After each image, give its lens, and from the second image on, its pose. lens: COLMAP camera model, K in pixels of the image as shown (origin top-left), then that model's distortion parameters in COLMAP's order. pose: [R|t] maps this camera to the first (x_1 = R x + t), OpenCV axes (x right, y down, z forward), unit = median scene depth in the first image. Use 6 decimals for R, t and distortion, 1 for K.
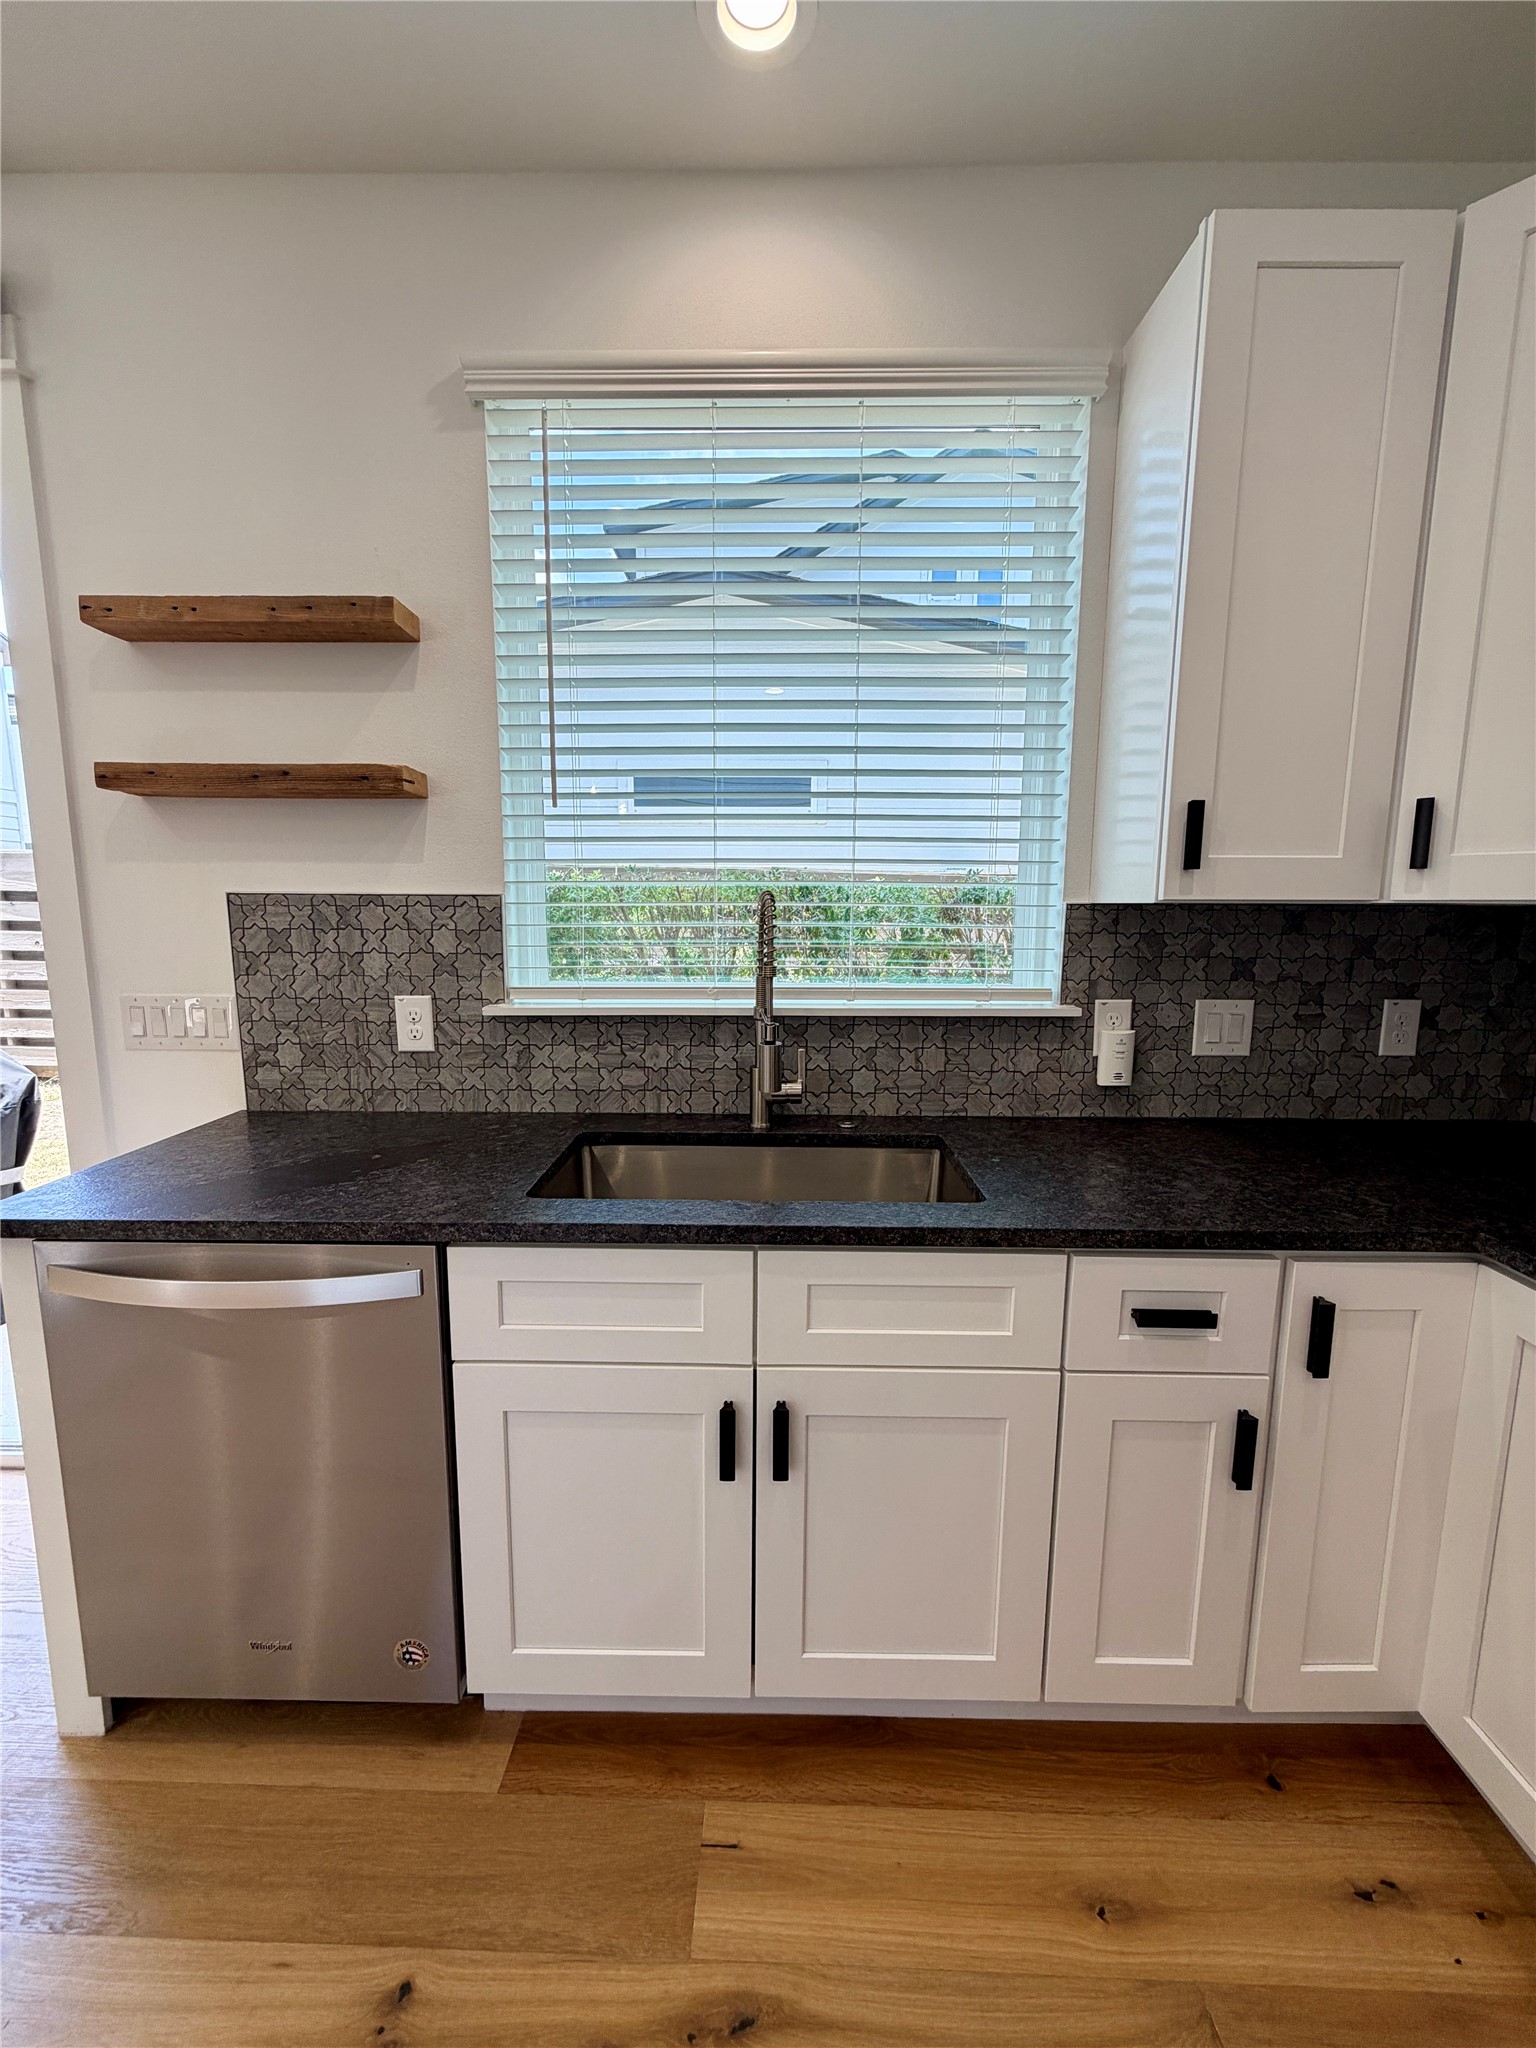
lens RADIAL K [[814.5, 0, 748.0], [0, 814.5, 1021.9], [0, 0, 1]] dist [0.001164, 0.000055]
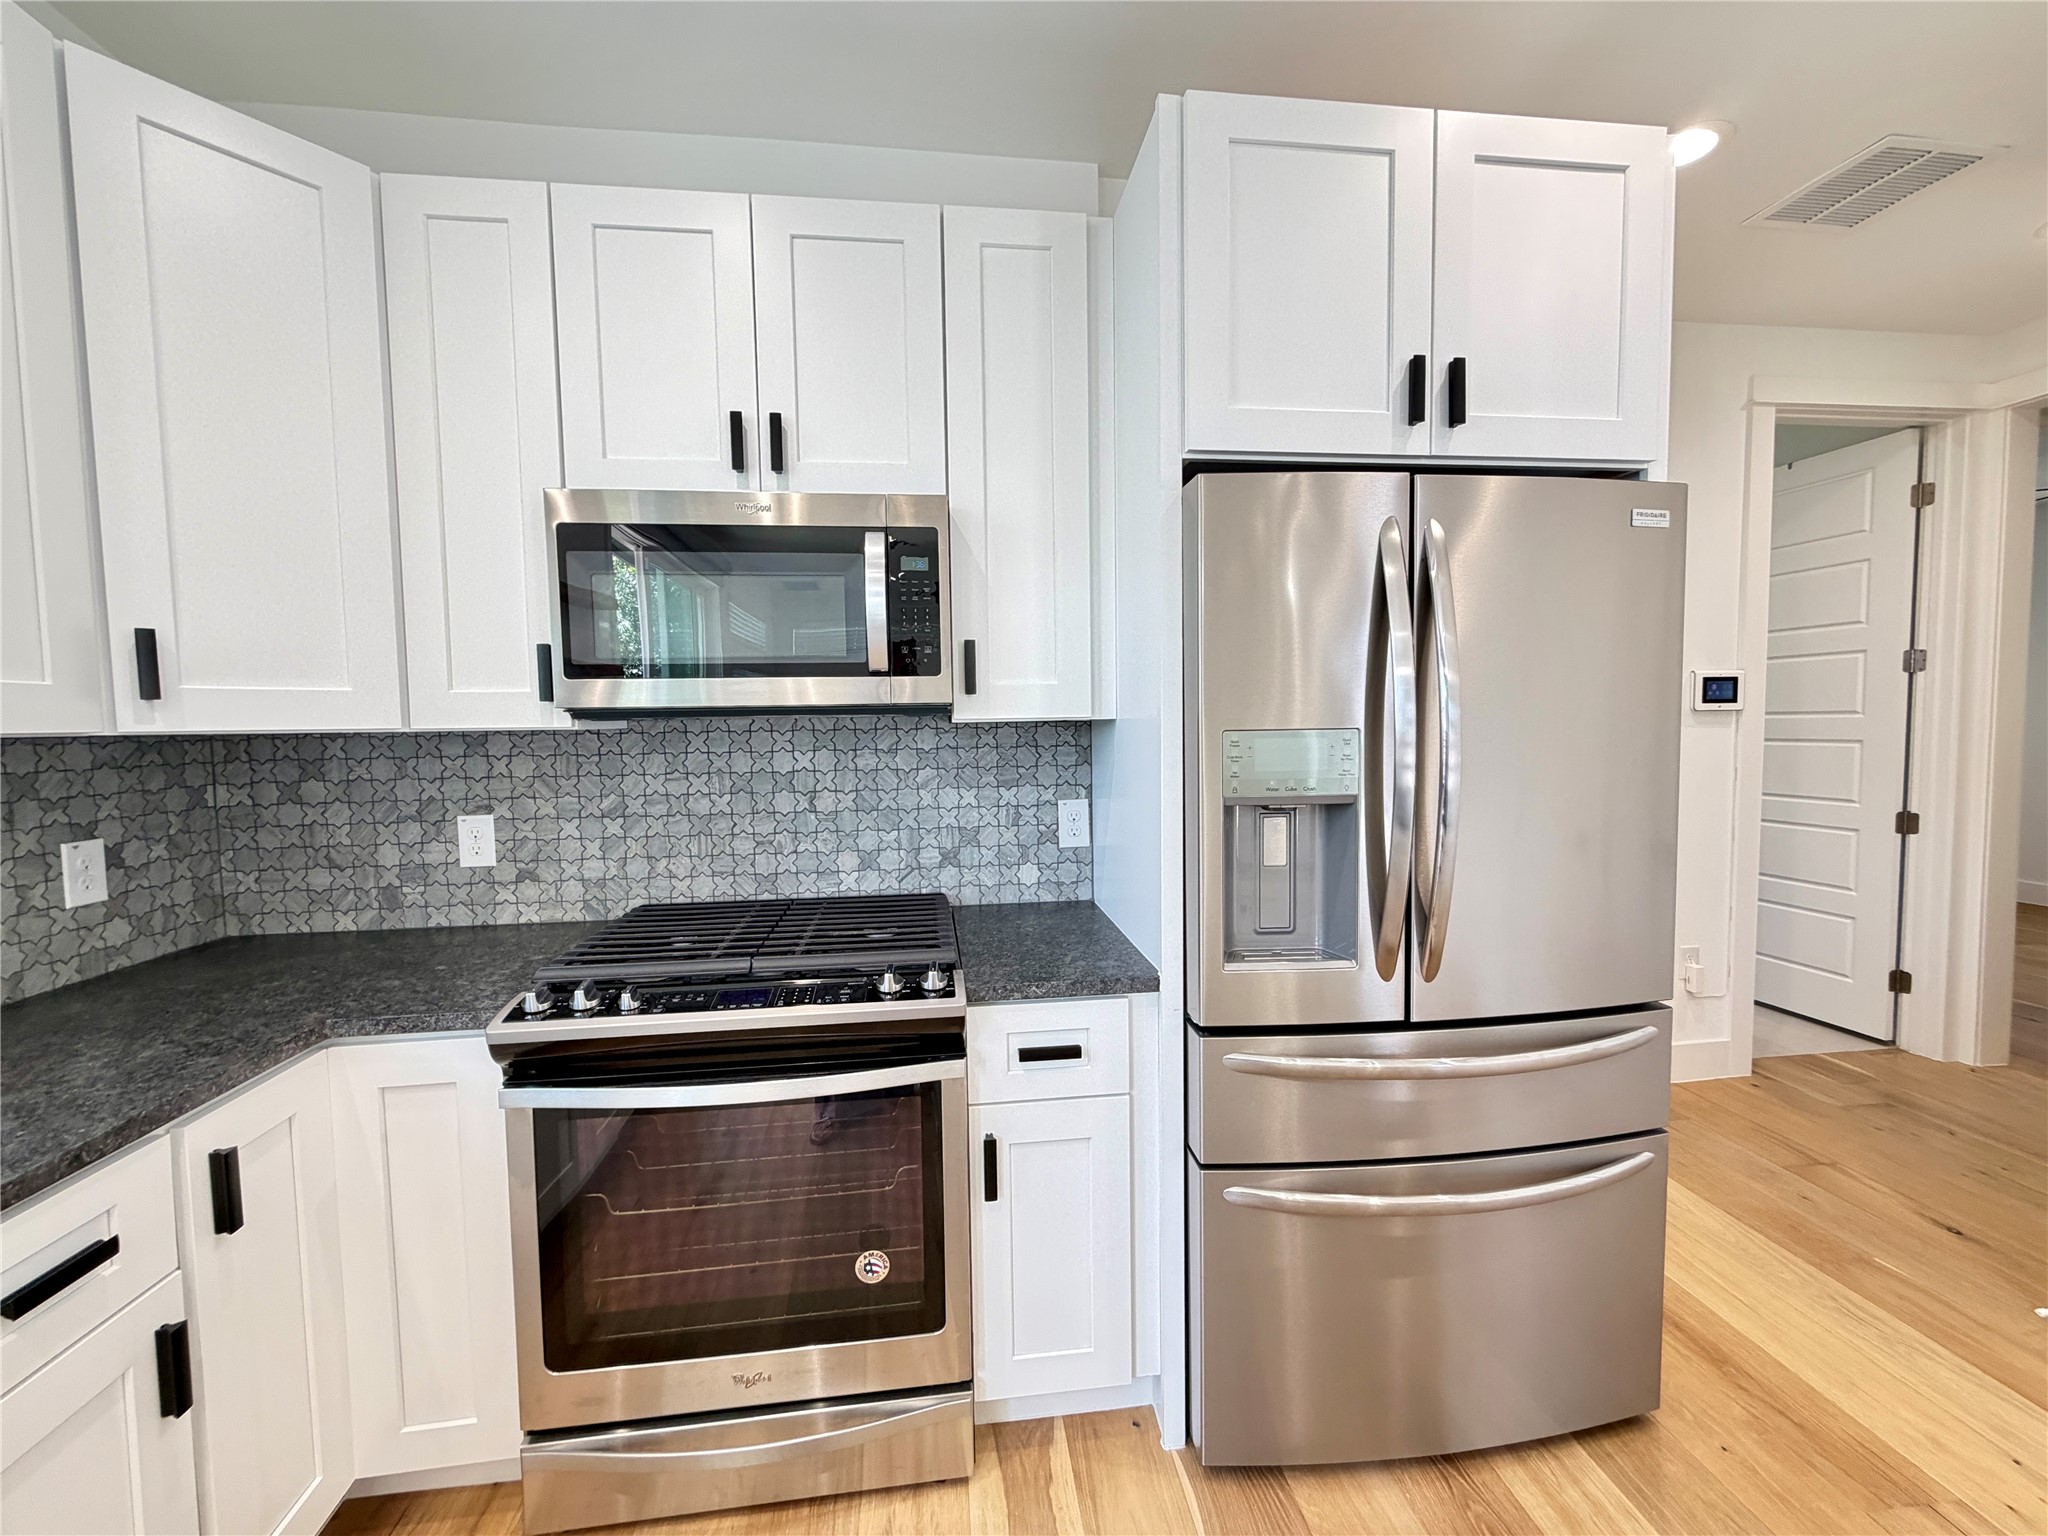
lens RADIAL K [[814.5, 0, 1019.3], [0, 814.5, 766.8], [0, 0, 1]] dist [0.001164, 0.000055]
pose [[-0.126030, -0.060606, 0.990173, -0.206662], [0.158863, 0.984018, 0.080450, -0.016445], [-0.979224, 0.167441, -0.114388, 0.084293]]
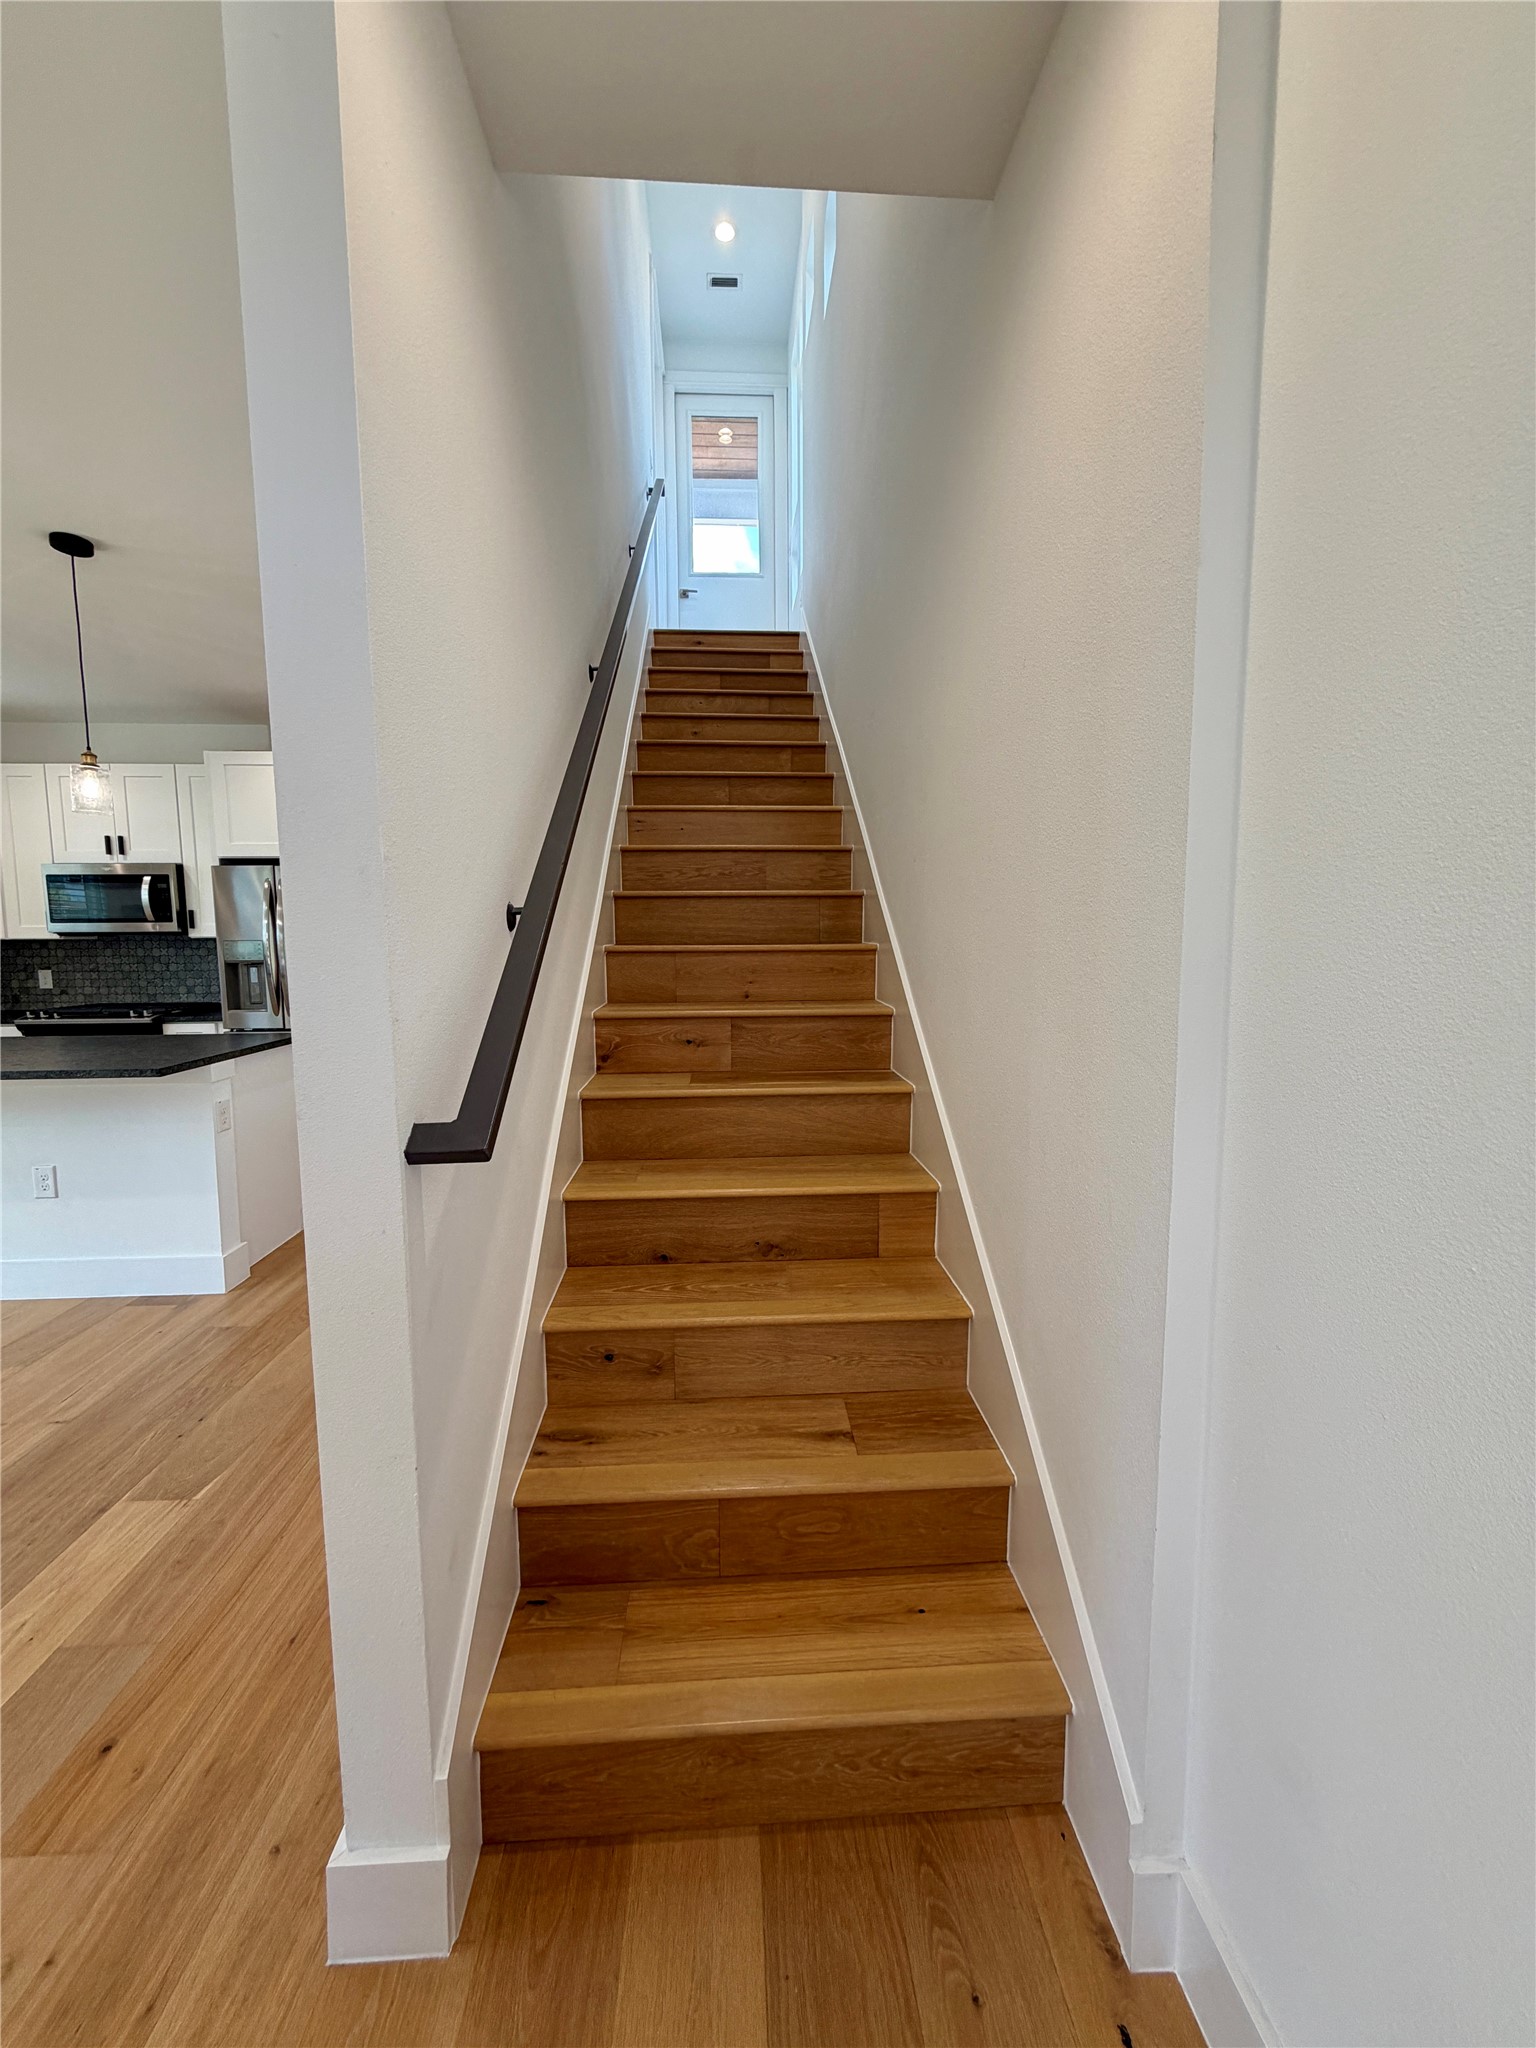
lens RADIAL K [[814.5, 0, 766.5], [0, 814.5, 1024.7], [0, 0, 1]] dist [0.001164, 0.000055]
pose [[-0.075246, -0.105257, 0.991594, -2.261096], [0.150546, 0.981816, 0.115643, 0.271803], [-0.985735, 0.157982, -0.058031, -1.748610]]
